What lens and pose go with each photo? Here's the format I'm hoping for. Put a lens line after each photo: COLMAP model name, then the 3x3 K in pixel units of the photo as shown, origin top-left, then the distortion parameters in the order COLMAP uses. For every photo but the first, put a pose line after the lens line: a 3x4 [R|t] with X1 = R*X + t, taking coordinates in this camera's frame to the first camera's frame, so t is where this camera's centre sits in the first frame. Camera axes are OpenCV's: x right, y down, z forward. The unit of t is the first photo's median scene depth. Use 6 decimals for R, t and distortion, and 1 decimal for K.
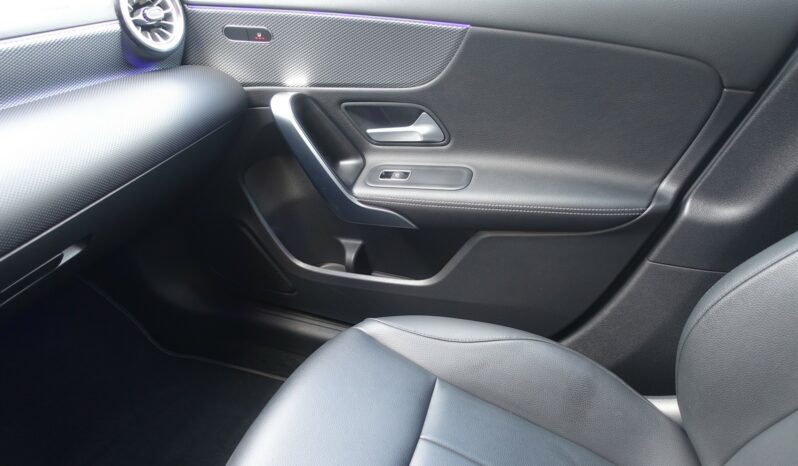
lens RADIAL K [[545.7, 0, 399.0], [0, 545.7, 233.0], [0, 0, 1]] dist [-0.010202, 0.002964]
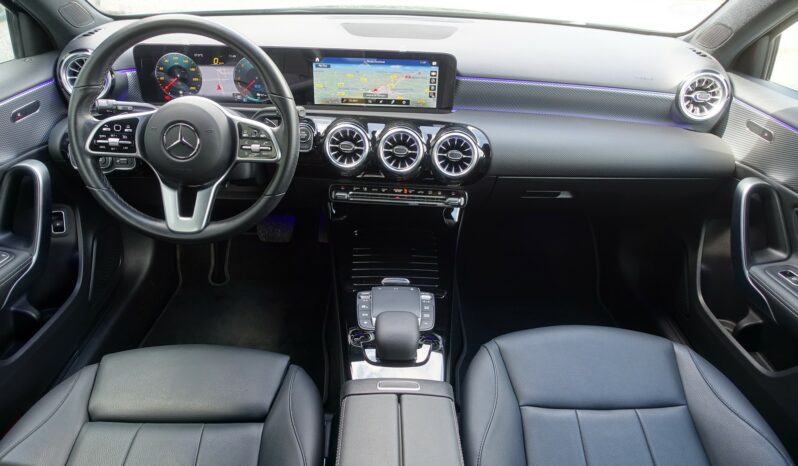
lens RADIAL K [[543.7, 0, 399.0], [0, 543.7, 233.0], [0, 0, 1]] dist [0.005605, 0.001266]
pose [[0.373960, 0.518518, -0.768956, 0.536091], [-0.529556, 0.800047, 0.281948, -0.064696], [0.761396, 0.301768, 0.573770, -0.370788]]
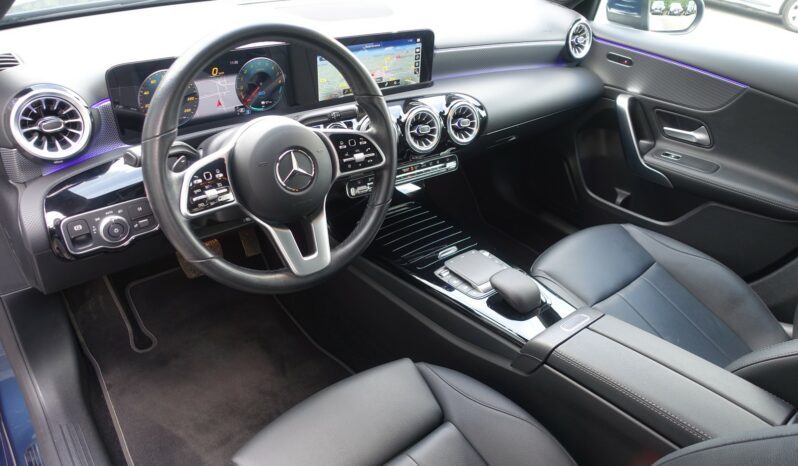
lens RADIAL K [[545.7, 0, 399.0], [0, 545.7, 233.0], [0, 0, 1]] dist [-0.010202, 0.002964]
pose [[0.867708, 0.350598, -0.352370, -0.065039], [-0.348144, 0.934624, 0.072623, 0.308806], [0.354795, 0.059659, 0.933039, -0.943984]]
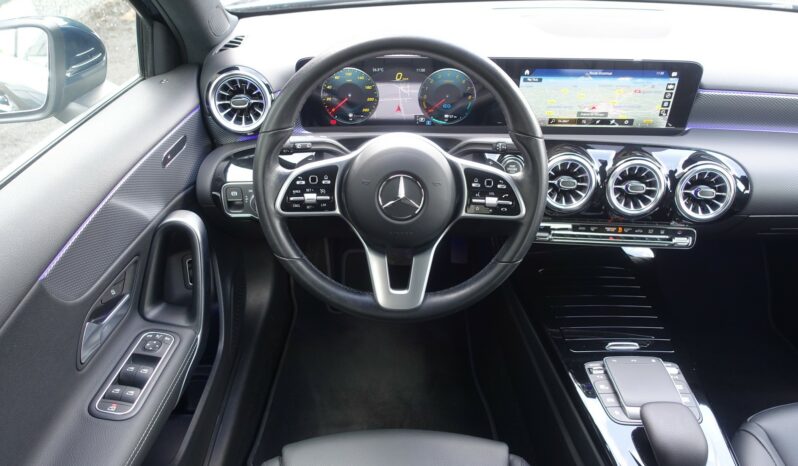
lens RADIAL K [[545.7, 0, 399.0], [0, 545.7, 233.0], [0, 0, 1]] dist [-0.010202, 0.002964]
pose [[0.375045, 0.567282, -0.733166, 0.070461], [-0.512733, 0.785847, 0.345759, 0.085111], [0.772299, 0.246244, 0.585592, -0.621660]]
